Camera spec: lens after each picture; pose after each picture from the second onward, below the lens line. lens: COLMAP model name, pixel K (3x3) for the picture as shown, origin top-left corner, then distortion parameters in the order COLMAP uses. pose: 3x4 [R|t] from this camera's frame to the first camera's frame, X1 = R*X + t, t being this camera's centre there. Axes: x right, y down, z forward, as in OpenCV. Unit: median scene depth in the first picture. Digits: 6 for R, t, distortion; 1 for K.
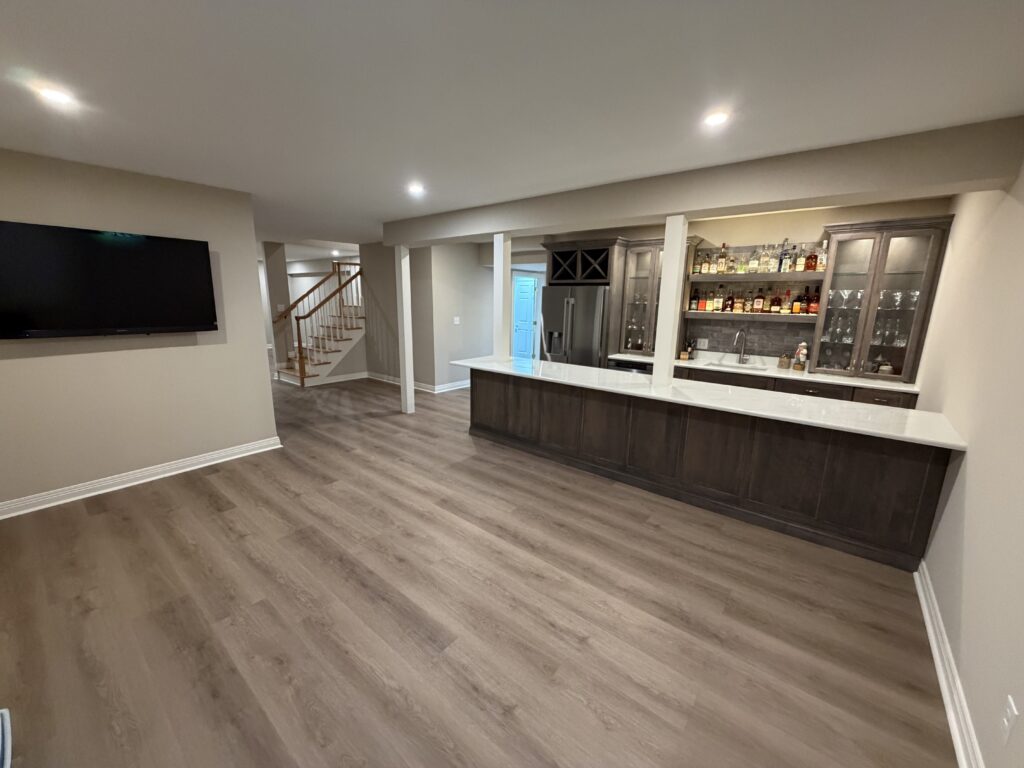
lens RADIAL K [[408.7, 0, 510.2], [0, 408.7, 384.1], [0, 0, 1]] dist [0.001197, 0.000102]
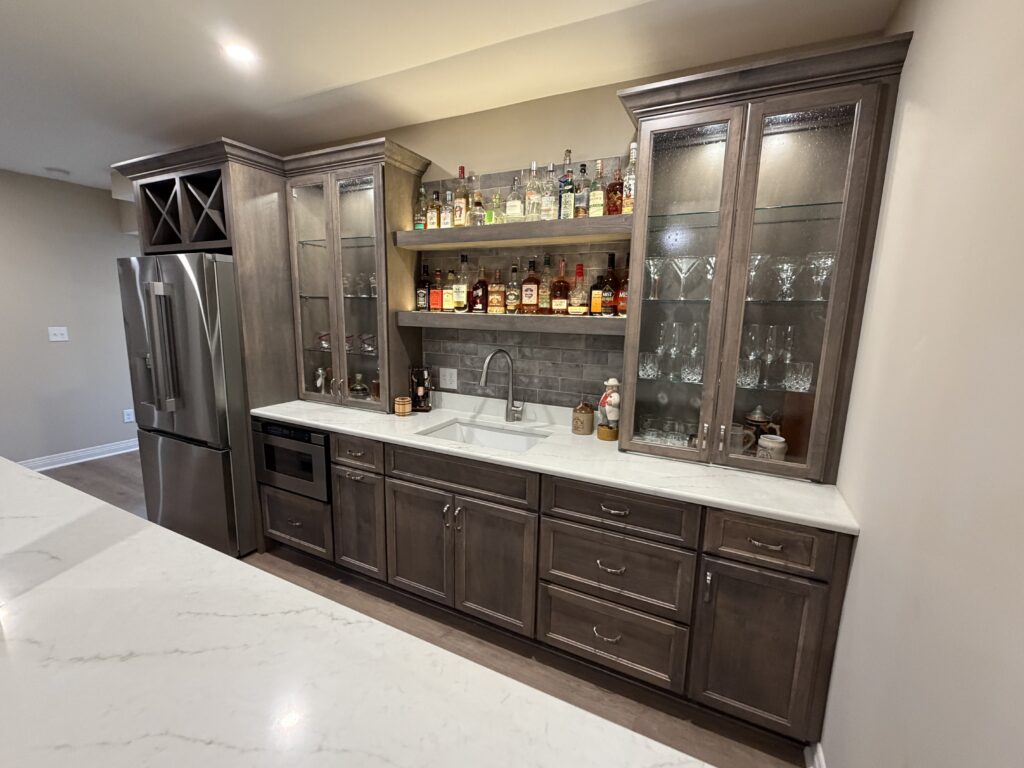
lens RADIAL K [[441.9, 0, 511.8], [0, 441.9, 383.7], [0, 0, 1]] dist [-0.000366, 0.000020]
pose [[0.974571, -0.033360, 0.221583, 0.484011], [0.041124, 0.998688, -0.030515, -0.082433], [-0.220274, 0.038851, 0.974664, 0.531133]]
